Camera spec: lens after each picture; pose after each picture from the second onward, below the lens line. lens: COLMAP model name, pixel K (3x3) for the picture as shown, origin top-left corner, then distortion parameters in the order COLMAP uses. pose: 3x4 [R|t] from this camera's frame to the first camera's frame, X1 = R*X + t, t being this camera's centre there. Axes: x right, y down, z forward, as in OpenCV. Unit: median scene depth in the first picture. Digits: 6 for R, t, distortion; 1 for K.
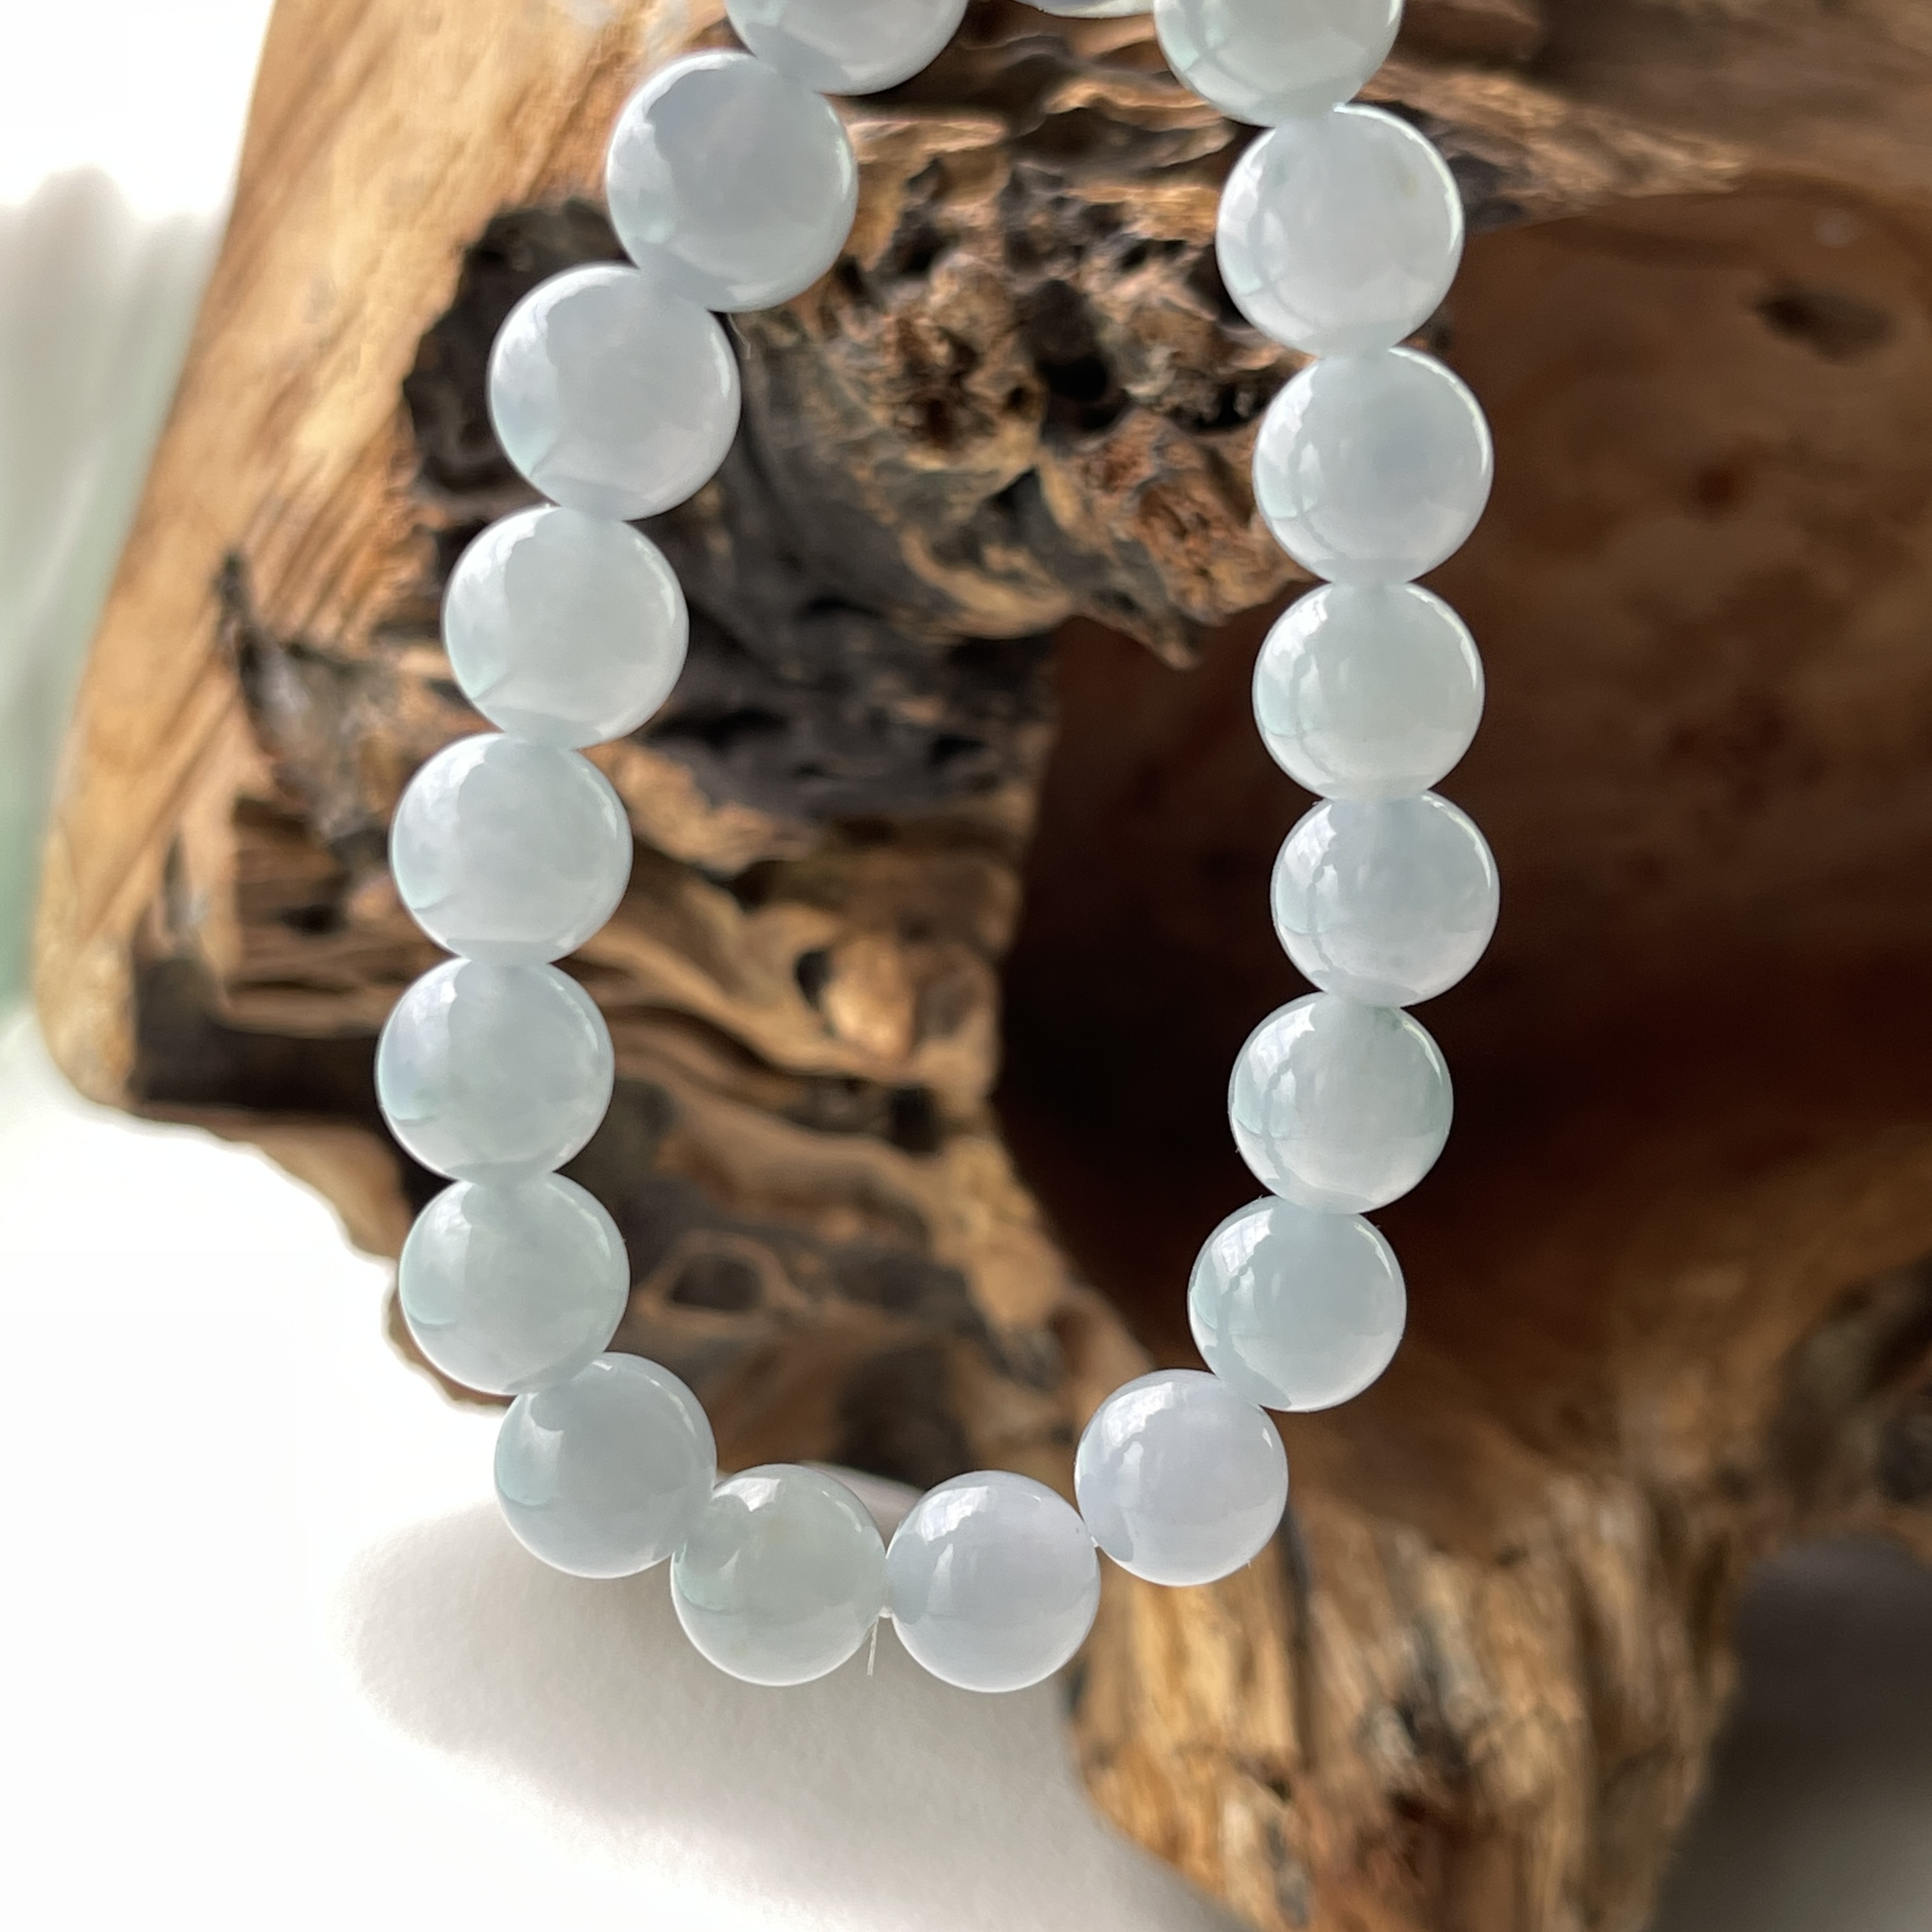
lens RADIAL K [[3427.5, 0, 975.4], [0, 3427.5, 964.0], [0, 0, 1]] dist [0.062983, 0.000000]
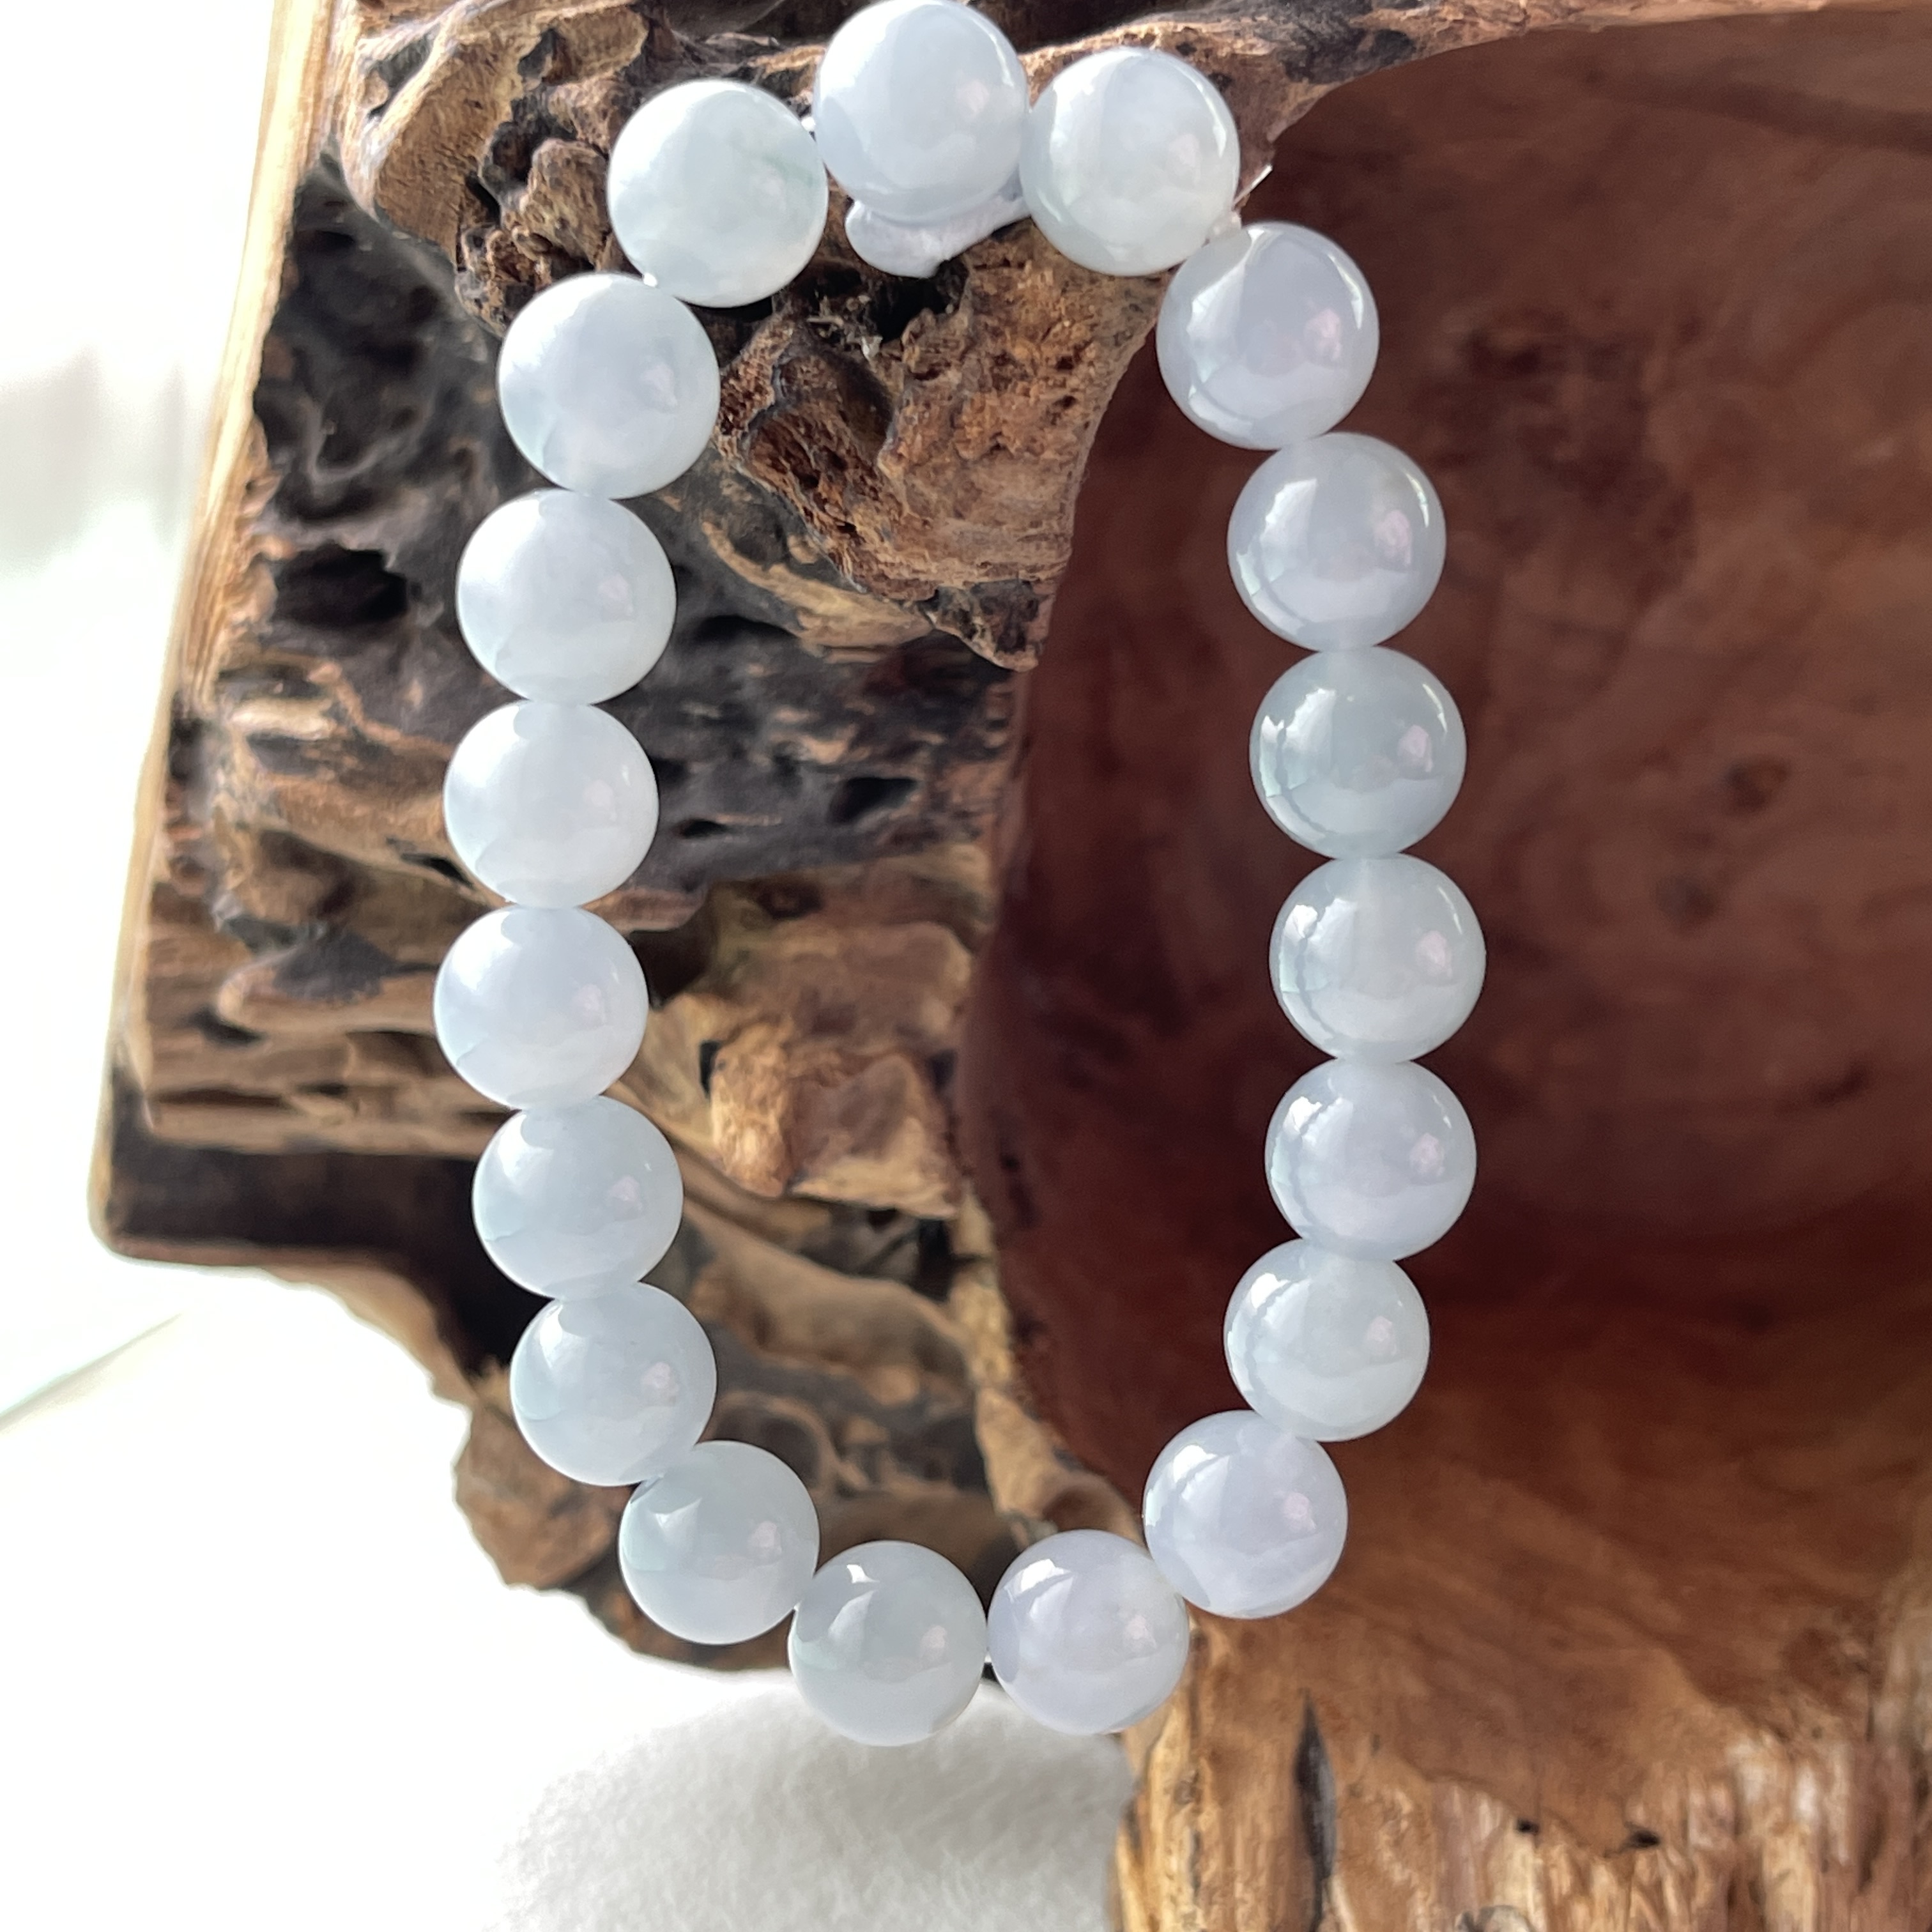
lens RADIAL K [[3427.5, 0, 990.5], [0, 3427.5, 964.4], [0, 0, 1]] dist [0.062983, 0.000000]
pose [[0.952098, -0.022717, -0.304947, 0.263697], [0.009732, 0.998983, -0.044035, 0.013127], [0.305637, 0.038958, 0.951351, 0.236065]]
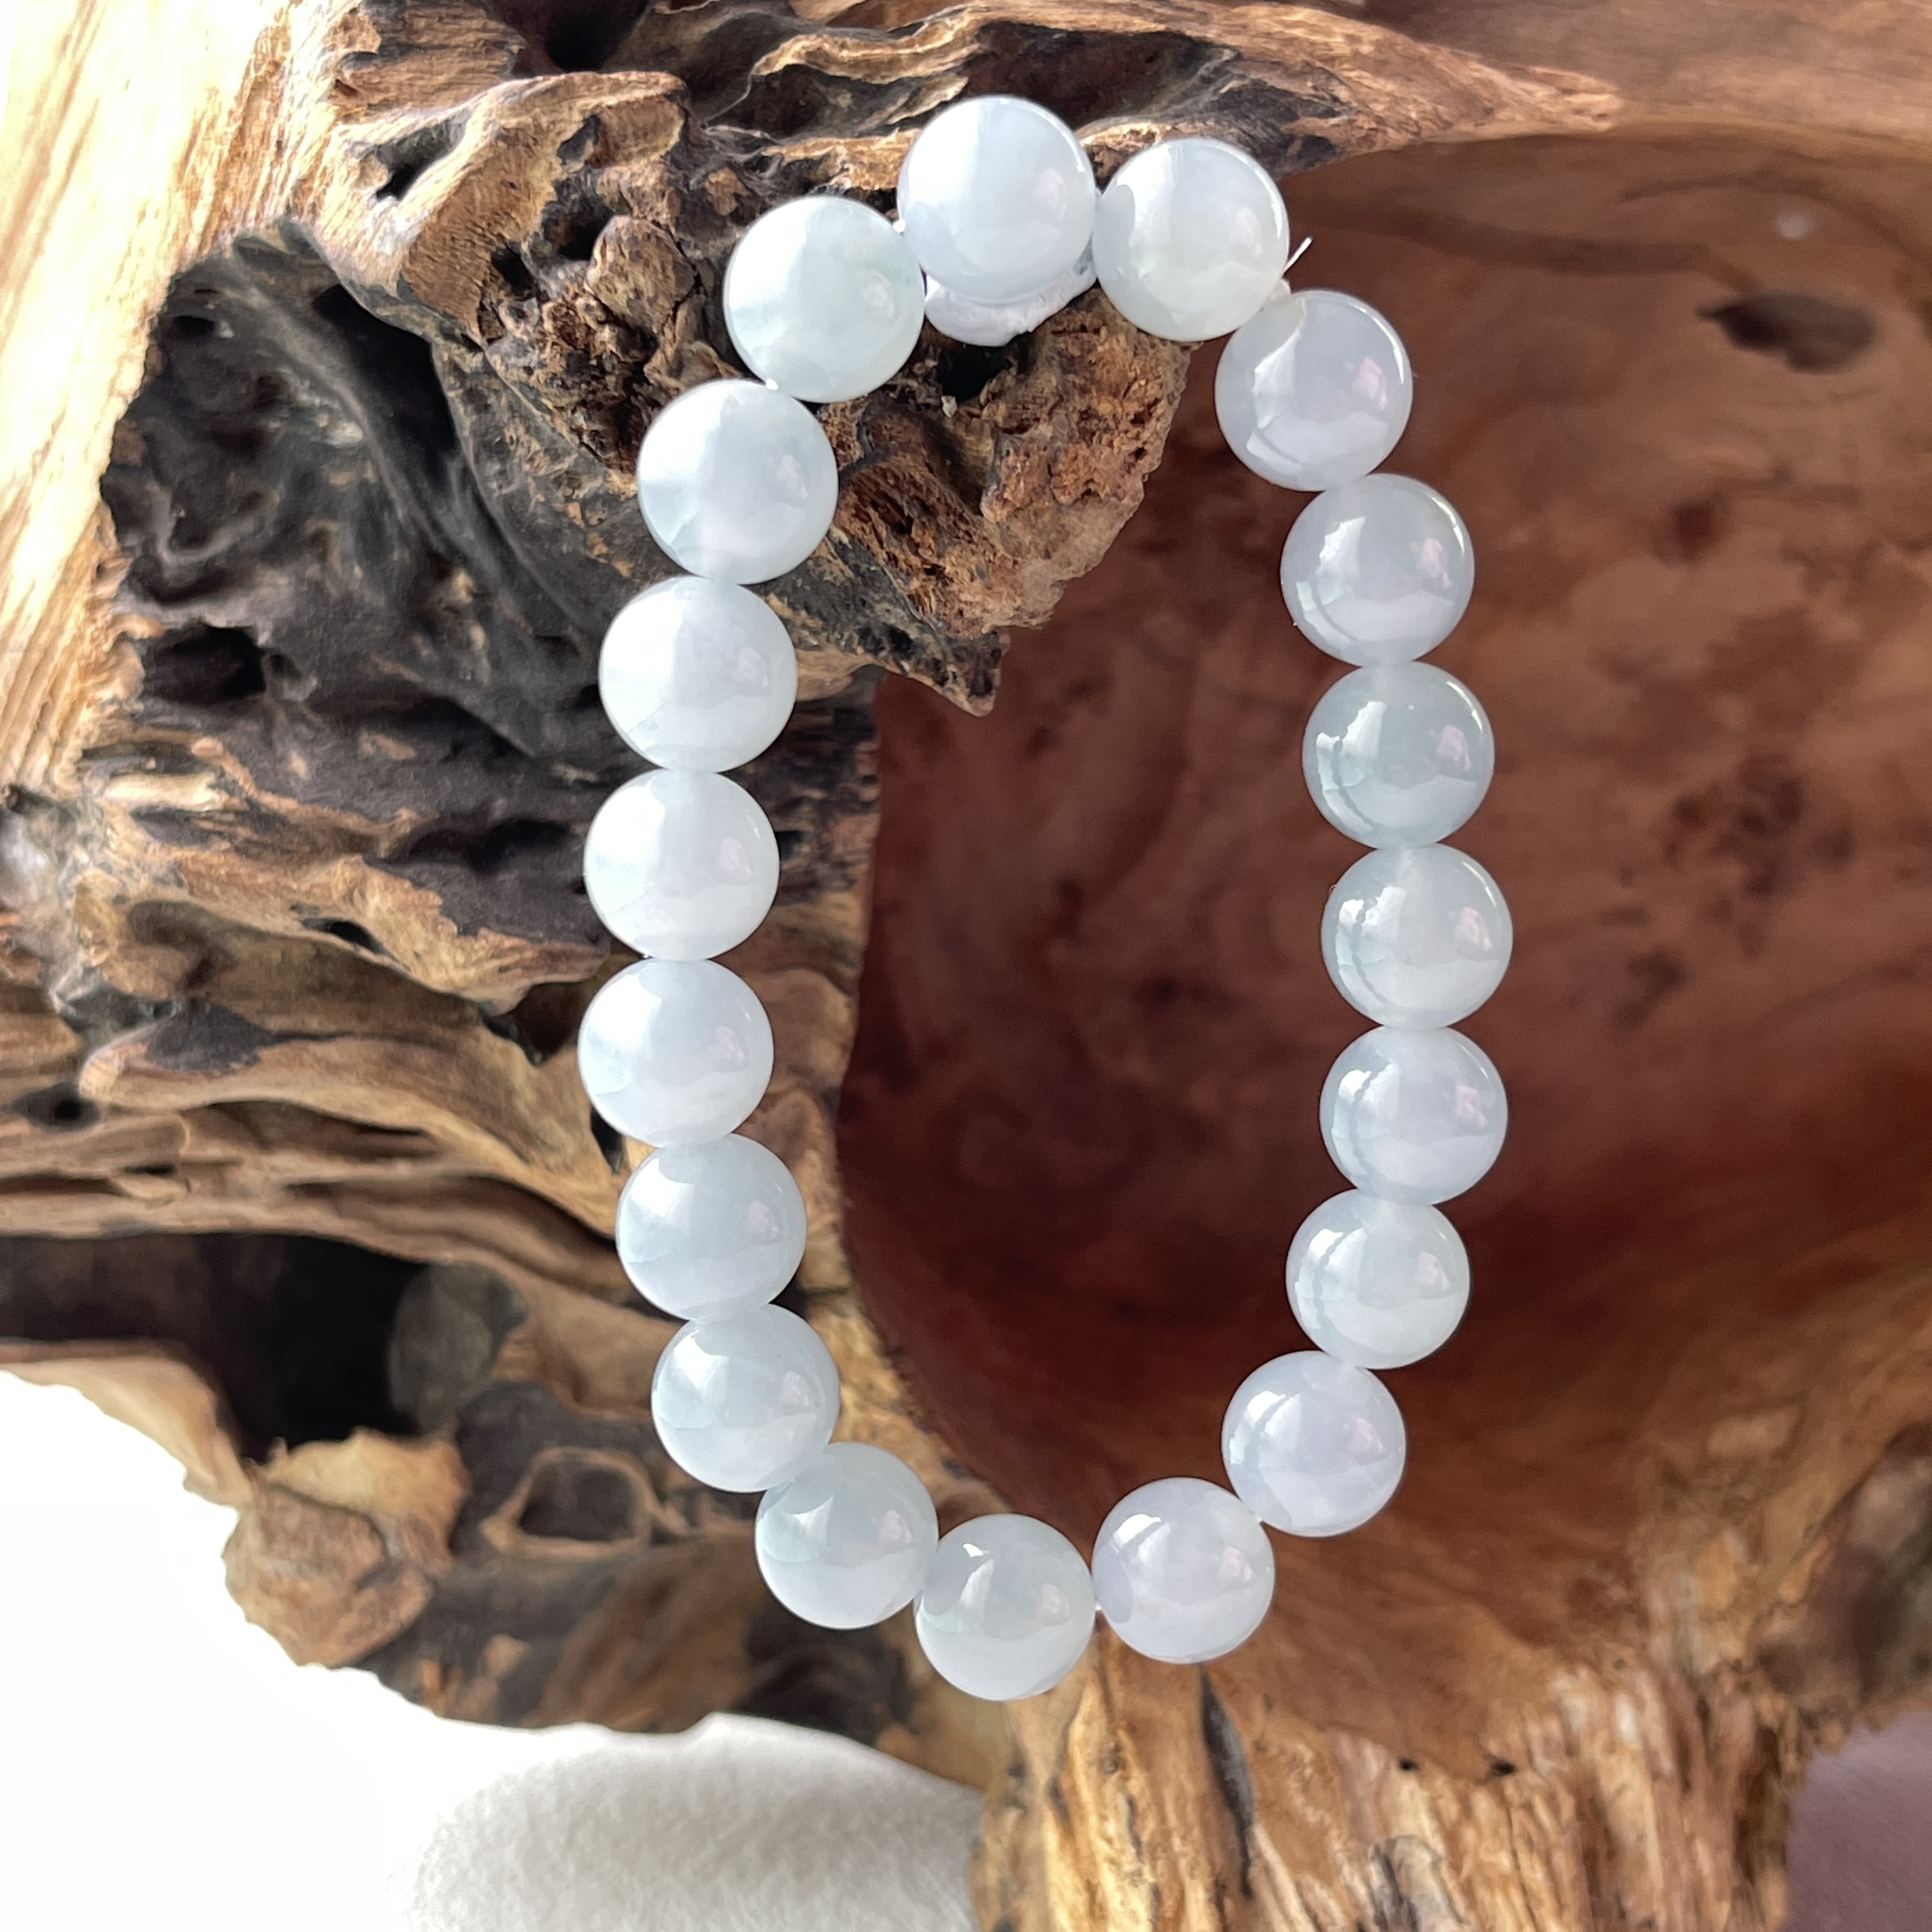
lens RADIAL K [[3427.5, 0, 976.3], [0, 3427.5, 970.2], [0, 0, 1]] dist [0.062983, 0.000000]
pose [[0.995402, -0.073036, -0.061972, 0.097872], [0.067985, 0.994470, -0.080041, 0.039637], [0.067475, 0.075460, 0.994863, 0.149694]]
